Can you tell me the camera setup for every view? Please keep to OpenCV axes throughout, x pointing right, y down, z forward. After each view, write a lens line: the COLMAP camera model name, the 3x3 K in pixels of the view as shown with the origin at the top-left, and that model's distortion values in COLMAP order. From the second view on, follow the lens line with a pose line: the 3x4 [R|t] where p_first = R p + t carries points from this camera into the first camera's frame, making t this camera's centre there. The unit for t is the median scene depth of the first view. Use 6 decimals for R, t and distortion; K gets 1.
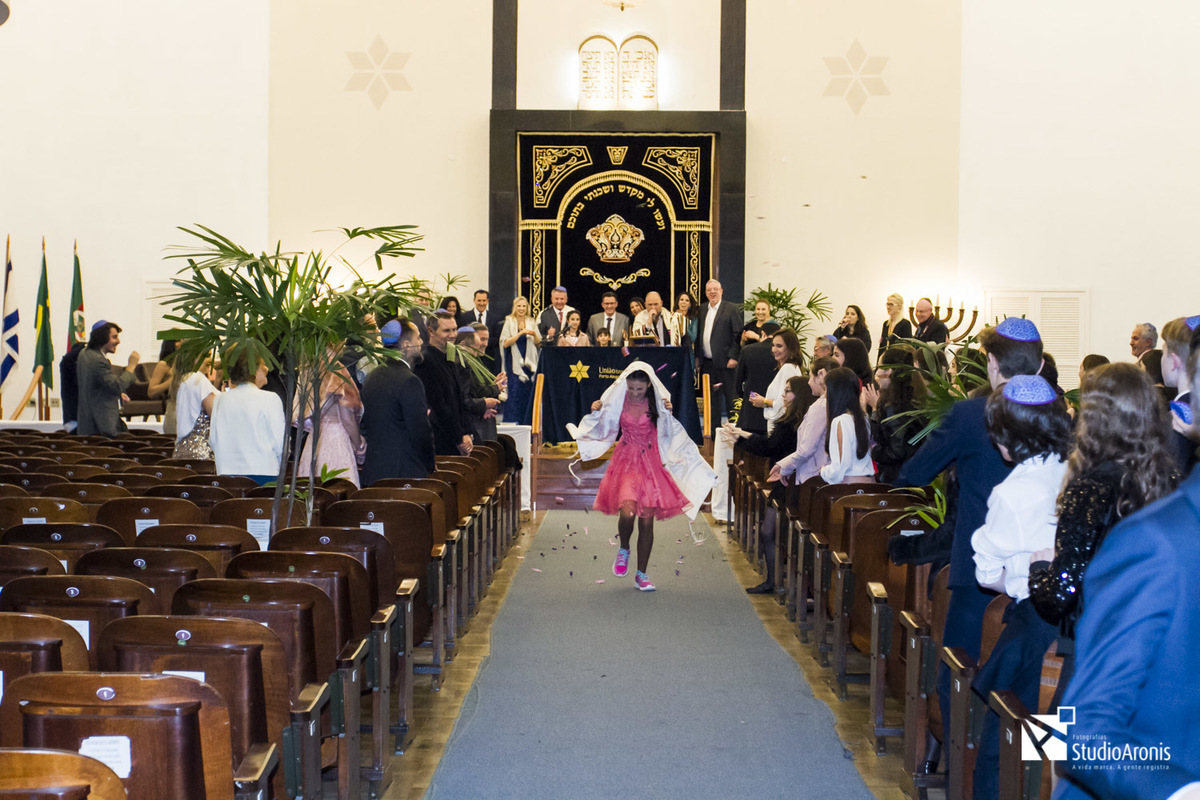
lens RADIAL K [[2234.1, 0, 591.7], [0, 2234.1, 397.0], [0, 0, 1]] dist [0.161542, 0.000000]
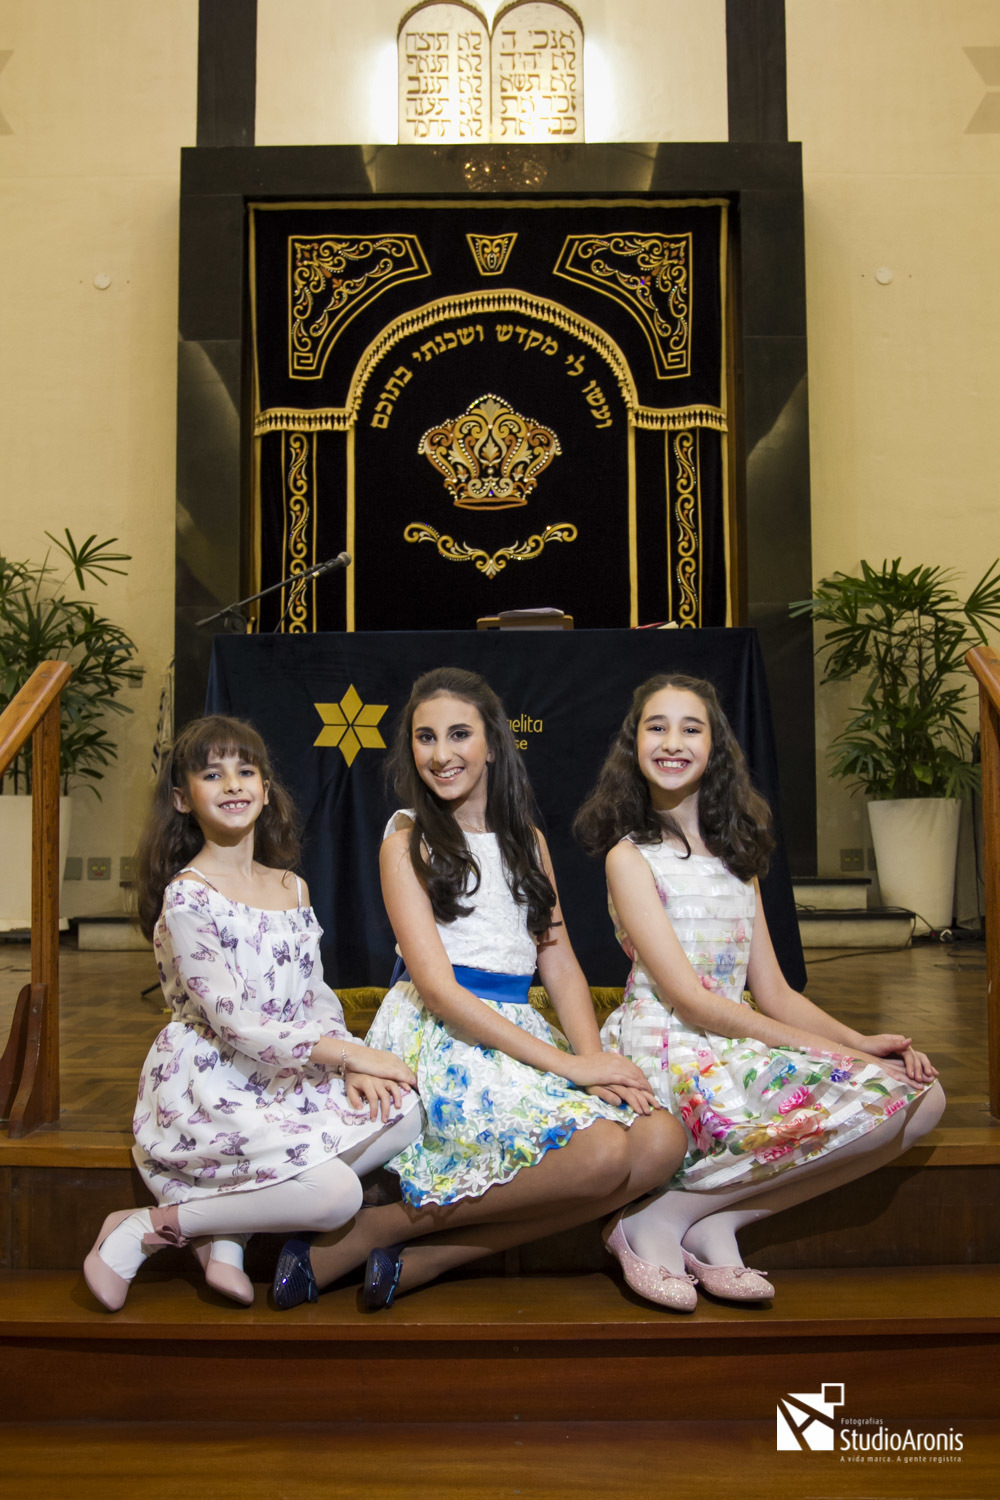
lens RADIAL K [[1594.9, 0, 509.9], [0, 1594.9, 758.1], [0, 0, 1]] dist [-0.023057, 0.000000]
pose [[0.999812, -0.015452, 0.011735, 0.009883], [0.016270, 0.997190, -0.073126, 0.005879], [-0.010572, 0.073304, 0.997254, 0.715339]]
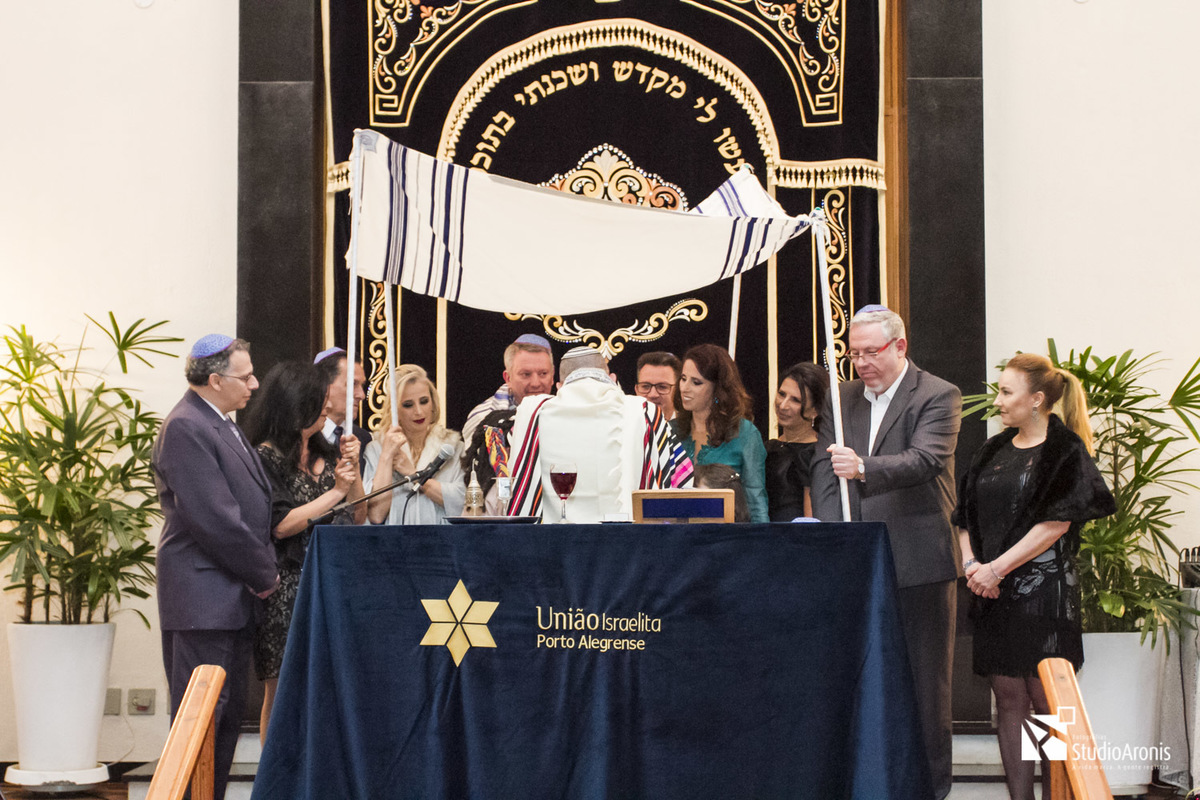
lens RADIAL K [[2234.1, 0, 592.7], [0, 2234.1, 395.9], [0, 0, 1]] dist [0.161542, 0.000000]
pose [[0.999927, -0.011289, -0.004348, 0.009754], [0.010896, 0.996588, -0.081812, -0.014352], [0.005257, 0.081758, 0.996638, 0.656953]]
